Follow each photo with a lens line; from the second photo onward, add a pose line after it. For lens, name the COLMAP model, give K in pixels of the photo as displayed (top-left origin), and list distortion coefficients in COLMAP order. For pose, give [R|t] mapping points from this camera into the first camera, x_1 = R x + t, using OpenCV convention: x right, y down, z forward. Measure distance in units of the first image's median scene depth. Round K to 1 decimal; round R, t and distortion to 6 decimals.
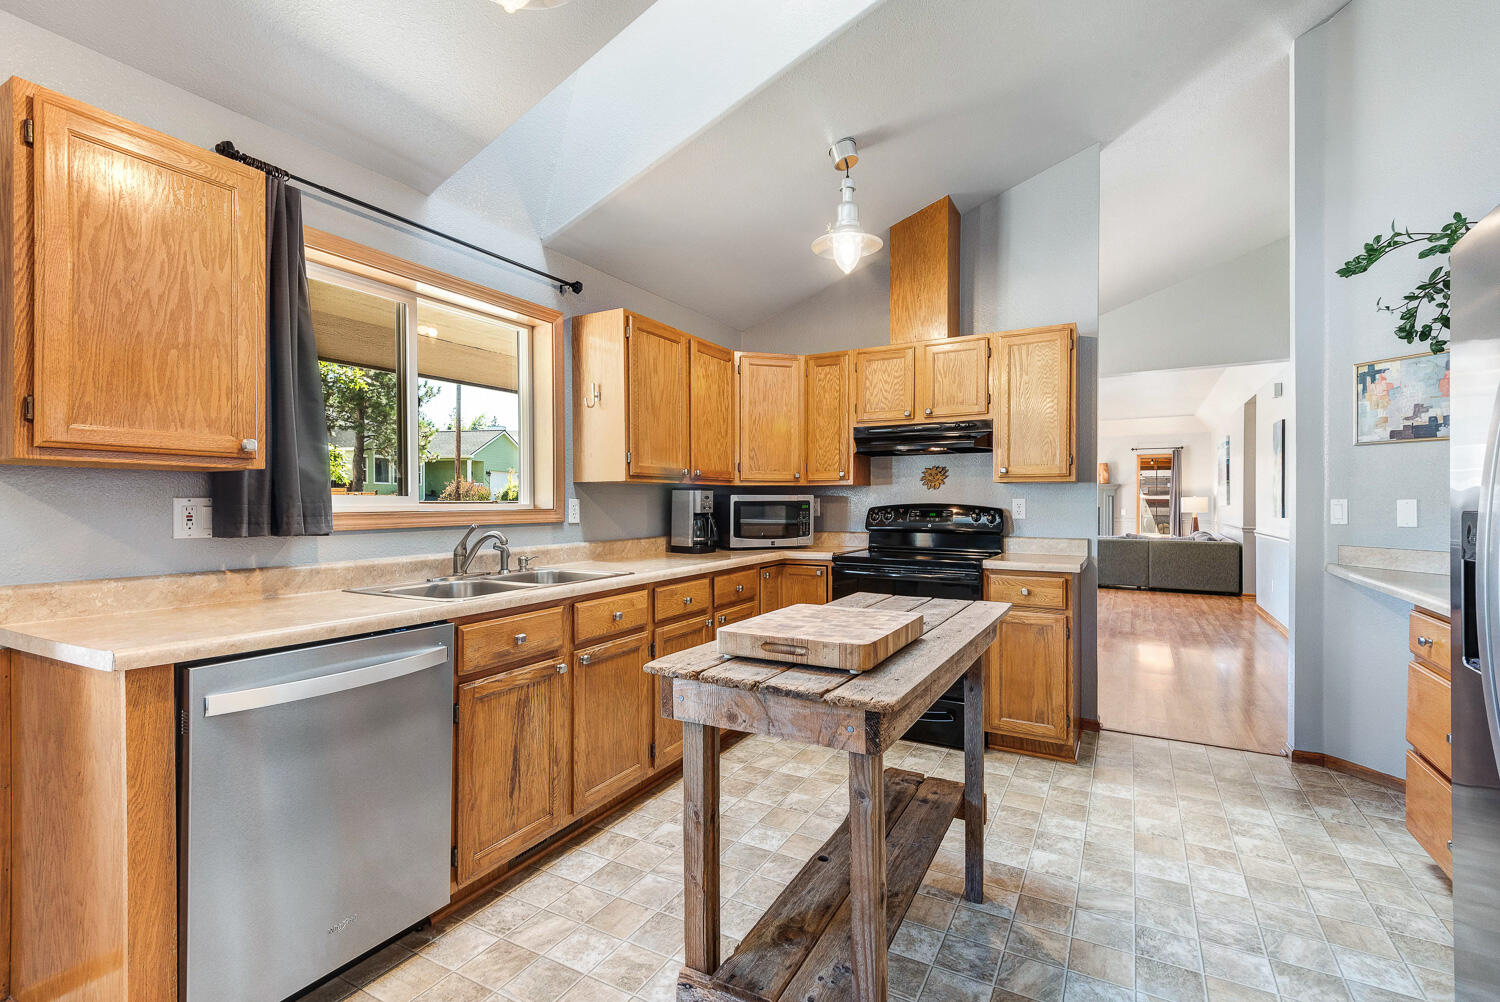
lens RADIAL K [[682.8, 0, 755.0], [0, 682.8, 500.5], [0, 0, 1]] dist [0.002120, -0.000567]
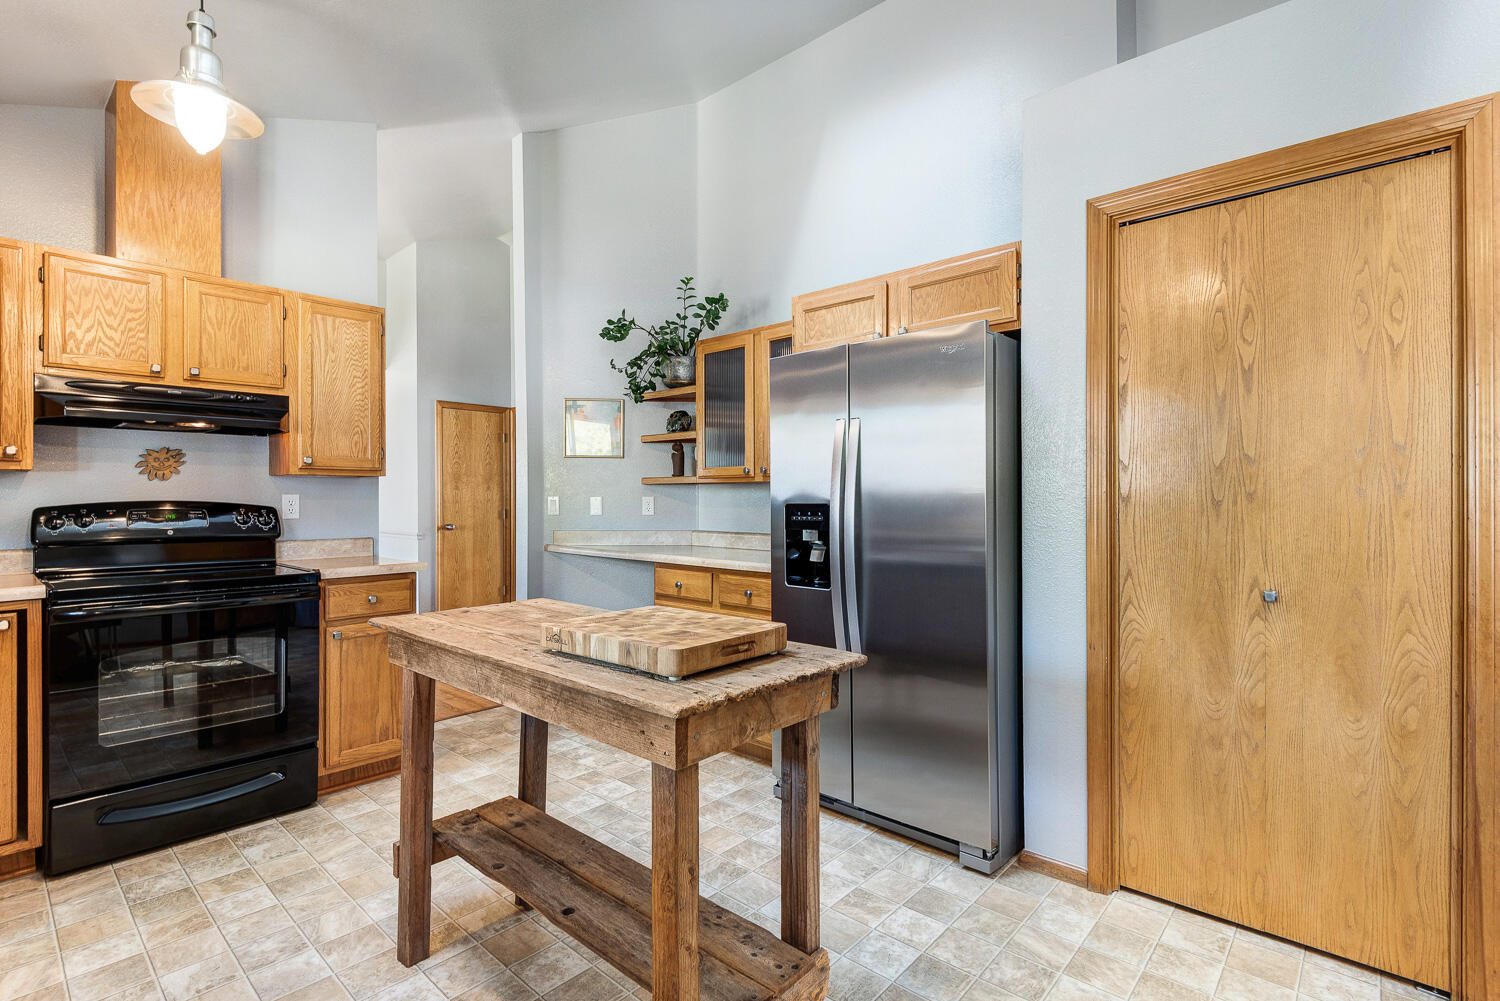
lens RADIAL K [[682.8, 0, 761.8], [0, 682.8, 501.6], [0, 0, 1]] dist [0.002120, -0.000567]
pose [[0.216600, -0.002947, 0.976256, -0.348242], [-0.001760, 0.999993, 0.003410, 0.002271], [-0.976259, -0.002457, 0.216593, 0.295834]]
